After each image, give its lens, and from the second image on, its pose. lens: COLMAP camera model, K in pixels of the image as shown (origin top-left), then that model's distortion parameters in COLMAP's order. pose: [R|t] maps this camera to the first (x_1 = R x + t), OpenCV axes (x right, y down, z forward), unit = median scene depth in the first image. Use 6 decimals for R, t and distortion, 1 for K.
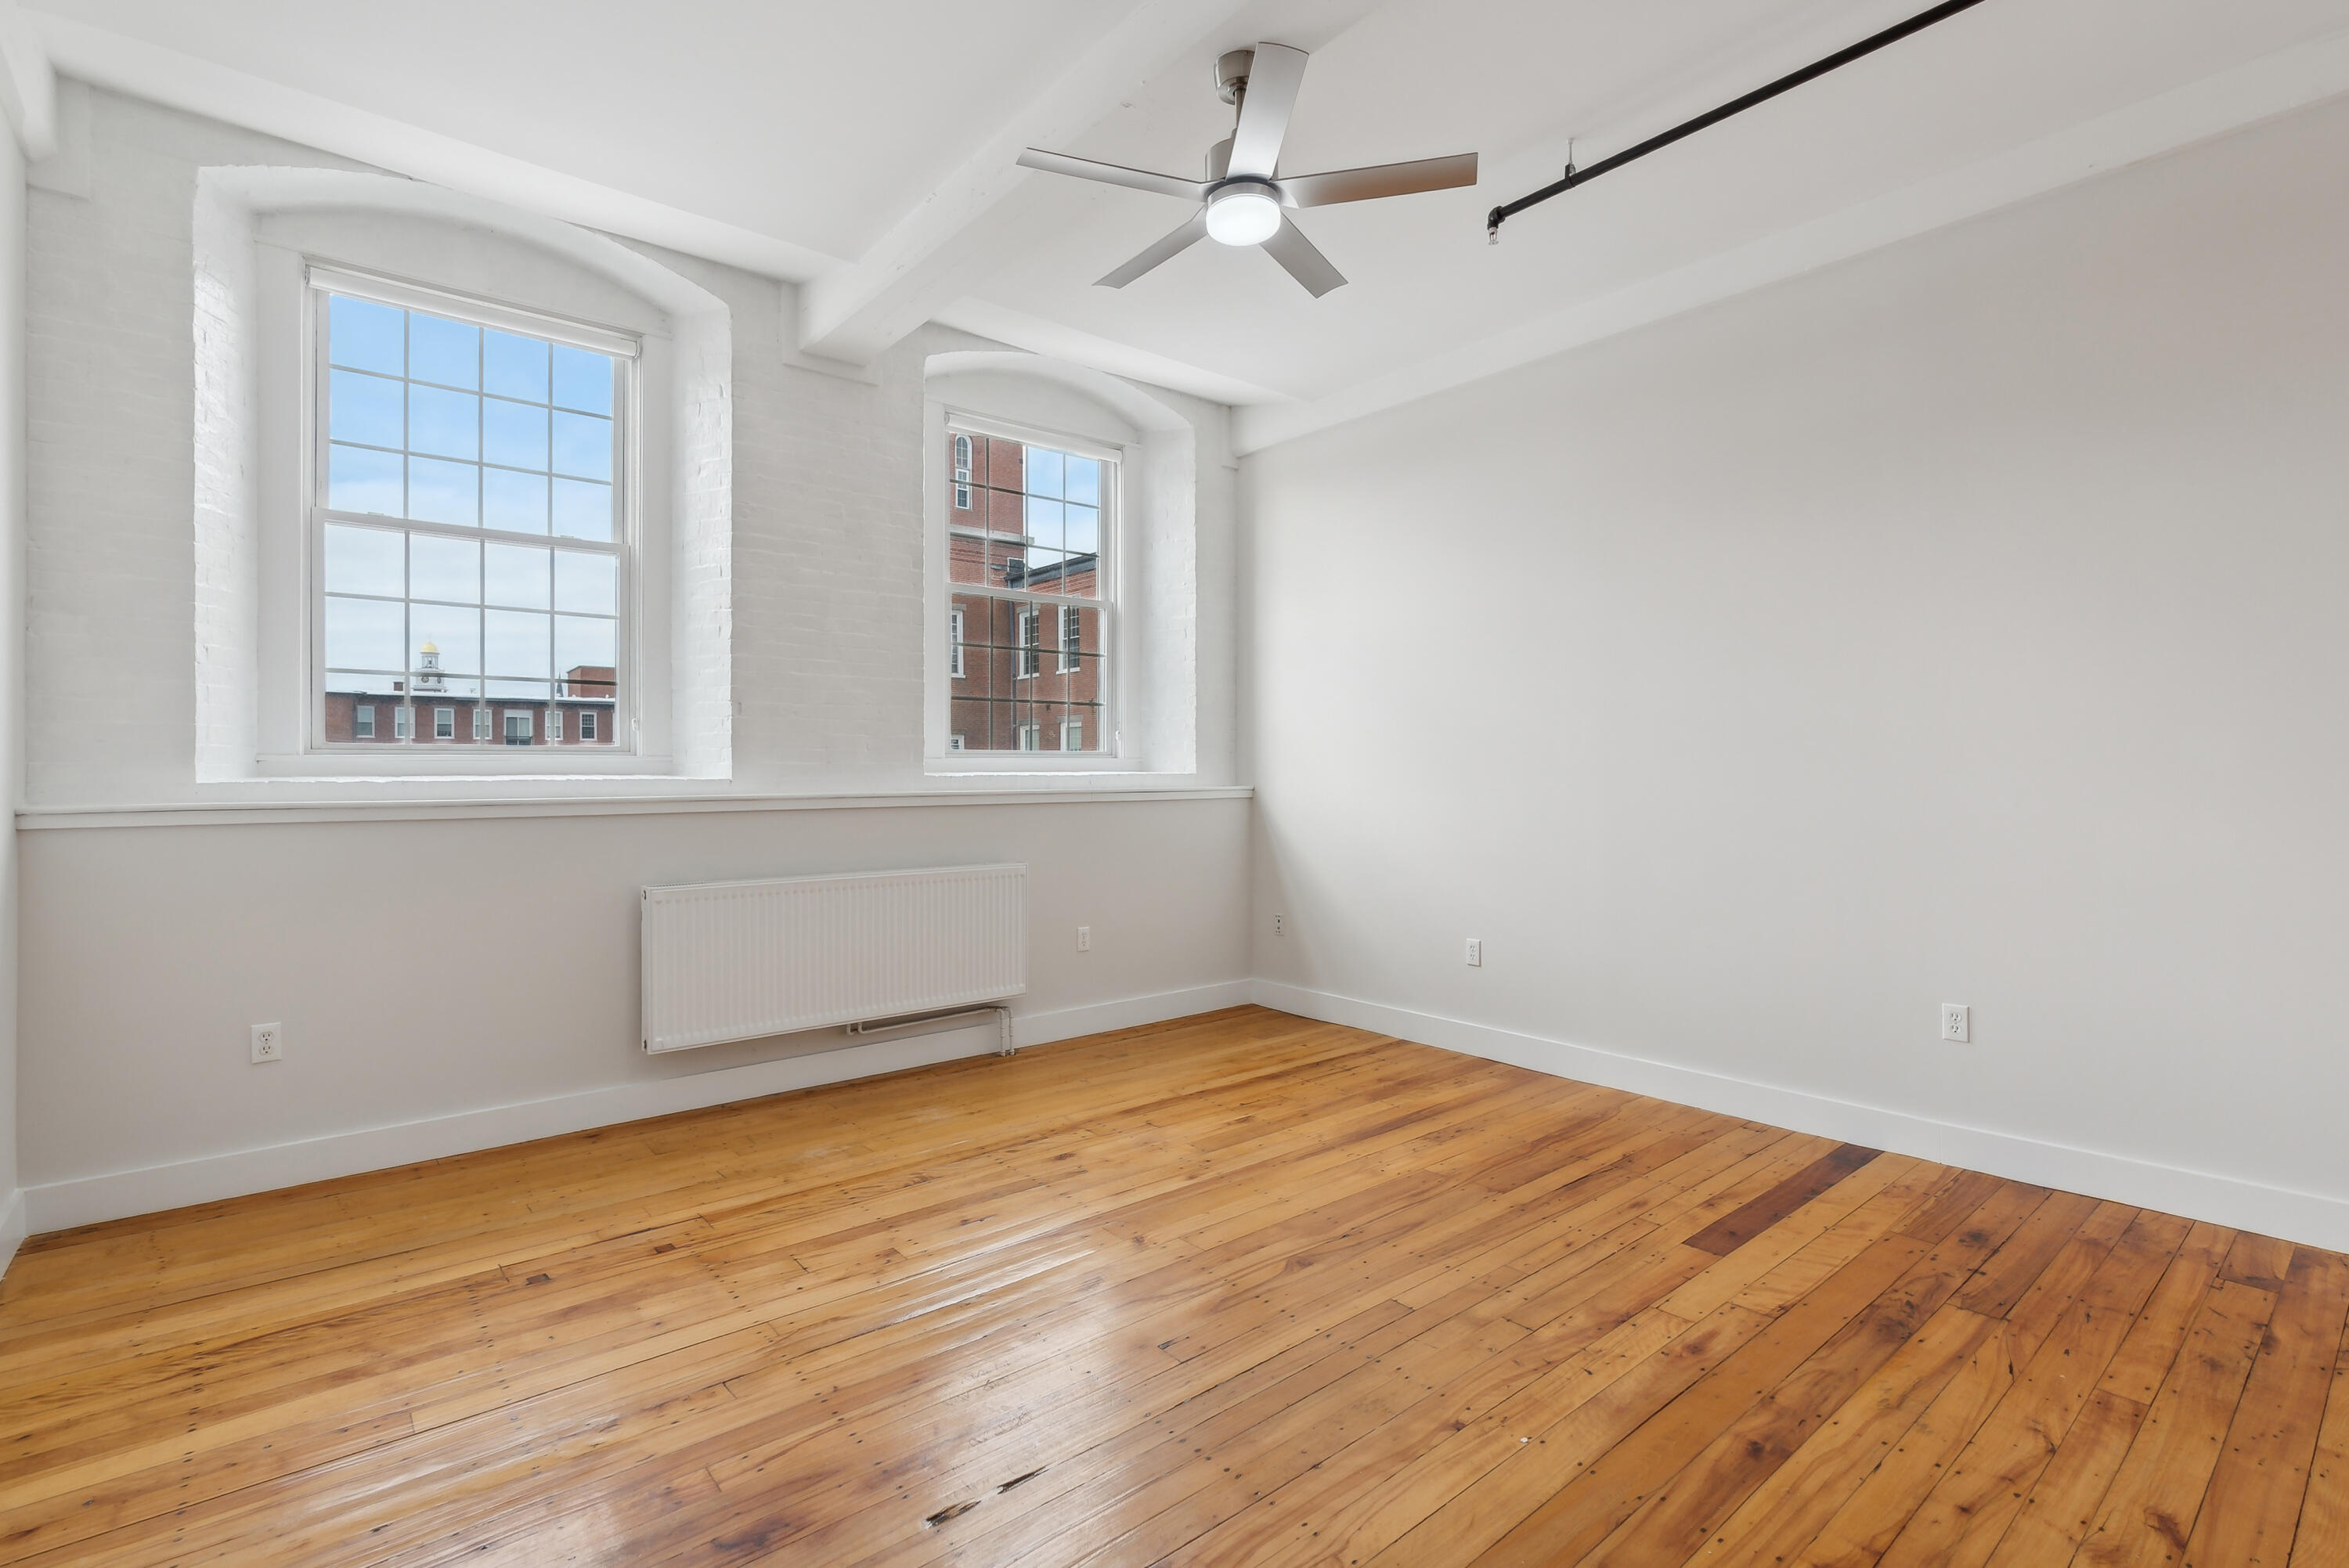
lens RADIAL K [[1066.1, 0, 1166.1], [0, 1066.1, 764.6], [0, 0, 1]] dist [-0.018142, 0.006538]
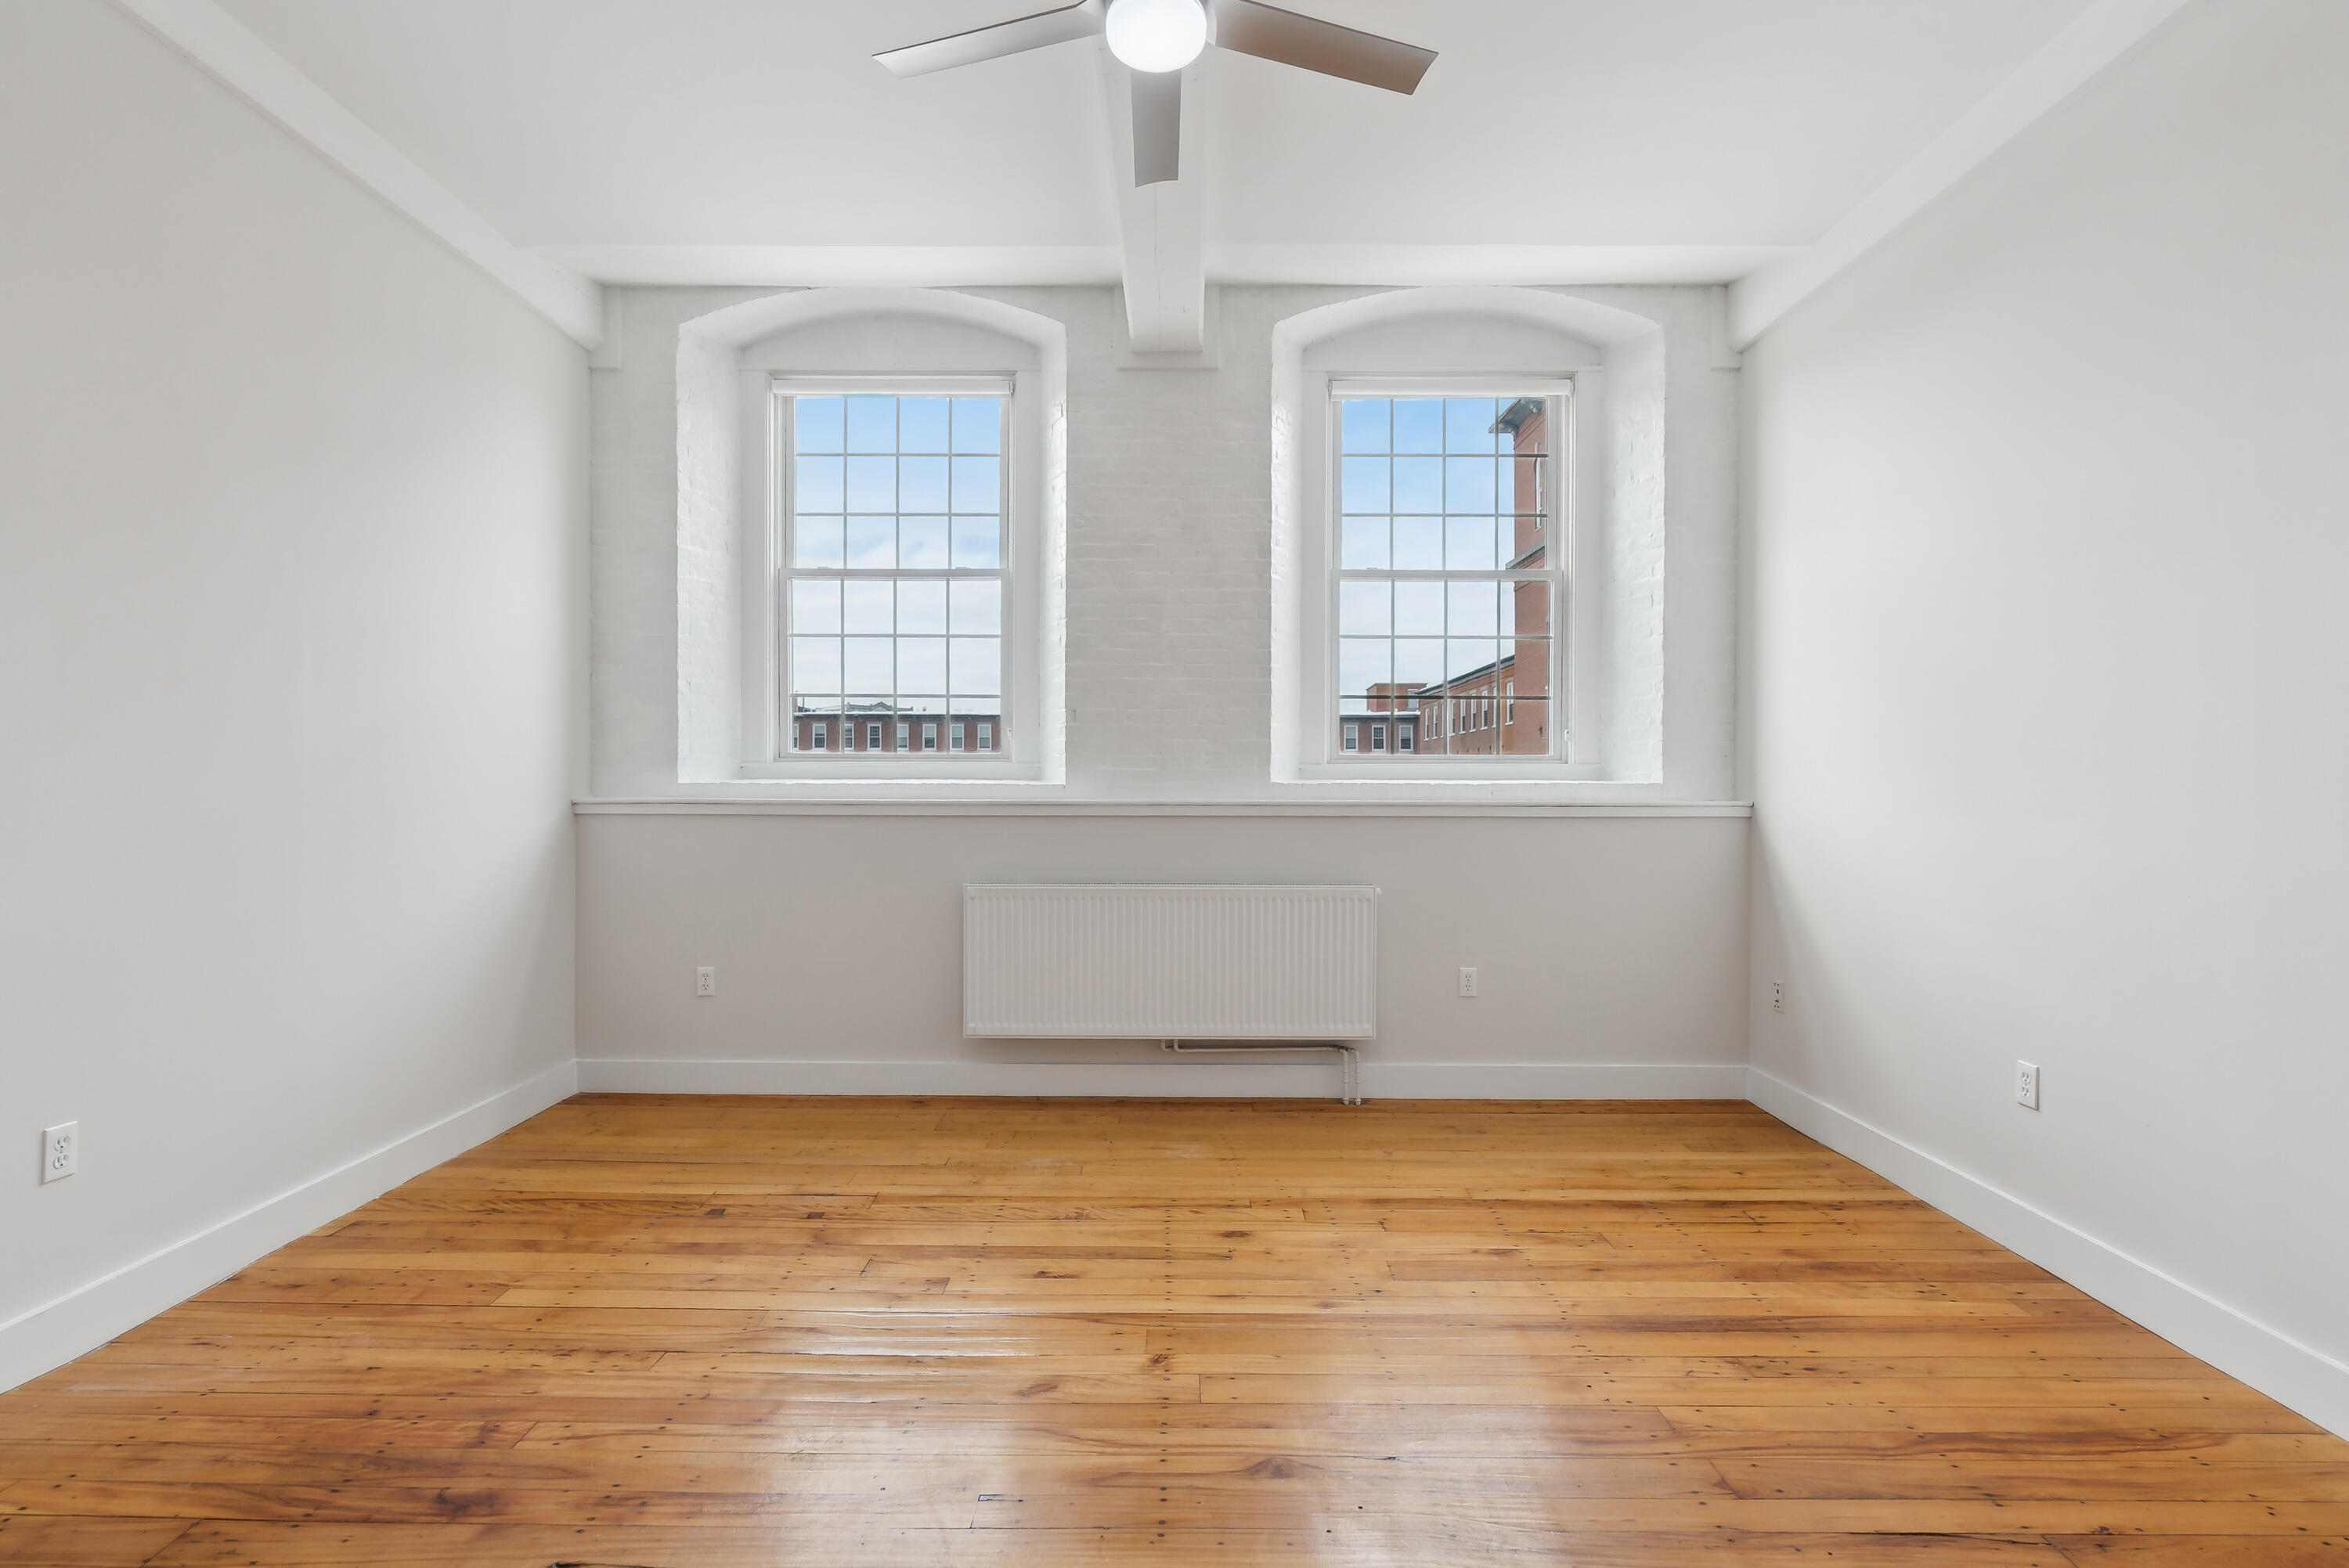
lens RADIAL K [[1076.8, 0, 1174.5], [0, 1076.8, 784.0], [0, 0, 1]] dist [-0.016301, 0.006261]
pose [[0.771766, 0.008815, -0.635845, 0.359093], [-0.002443, 0.999938, 0.010897, 0.001629], [0.635902, -0.006857, 0.771740, 0.277227]]
